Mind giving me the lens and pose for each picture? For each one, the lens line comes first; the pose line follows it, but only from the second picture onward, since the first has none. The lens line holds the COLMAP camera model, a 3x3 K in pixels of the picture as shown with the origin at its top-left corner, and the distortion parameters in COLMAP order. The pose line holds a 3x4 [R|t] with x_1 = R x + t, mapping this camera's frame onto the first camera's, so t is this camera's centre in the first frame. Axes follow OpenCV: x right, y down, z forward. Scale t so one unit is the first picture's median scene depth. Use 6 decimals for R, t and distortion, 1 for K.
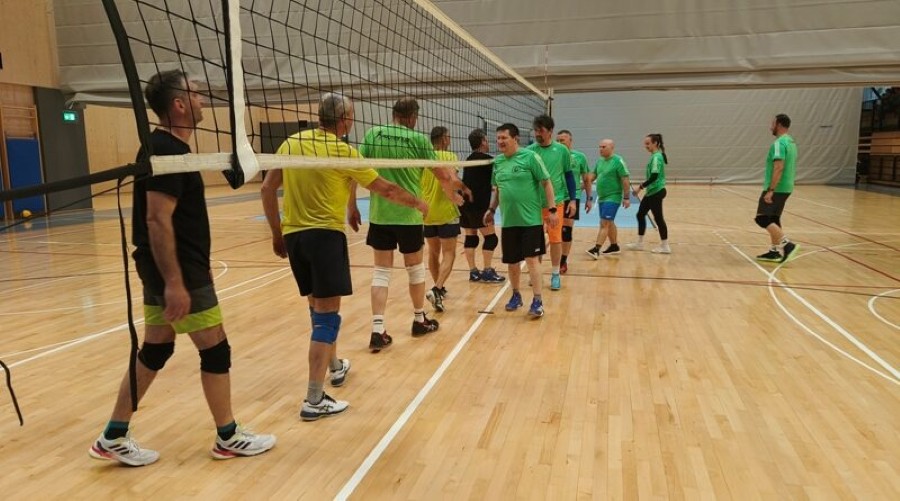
lens RADIAL K [[645.8, 0, 450.0], [0, 645.8, 250.5], [0, 0, 1]] dist [0.041942, 0.004351]
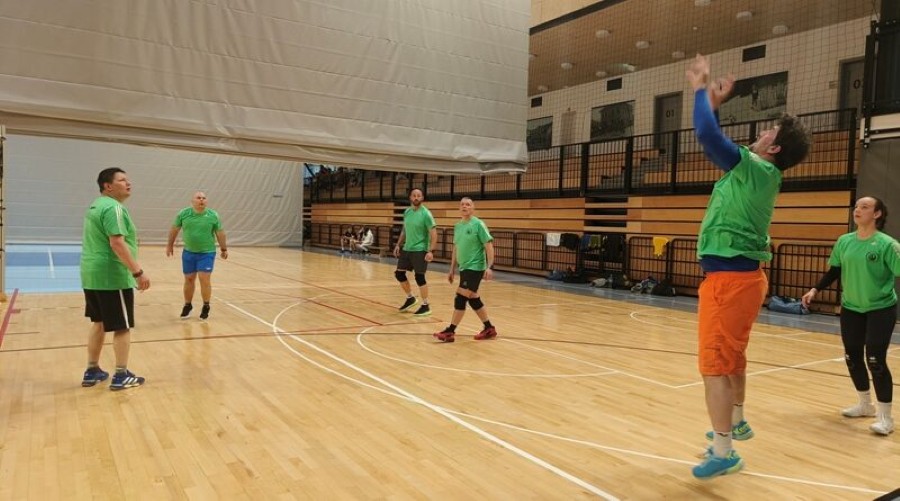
lens RADIAL K [[645.8, 0, 450.0], [0, 645.8, 250.5], [0, 0, 1]] dist [0.041942, 0.004351]
pose [[0.688105, 0.000675, 0.725611, -0.096651], [0.071500, 0.995070, -0.068730, 0.009534], [-0.722080, 0.099175, 0.684664, 0.054045]]
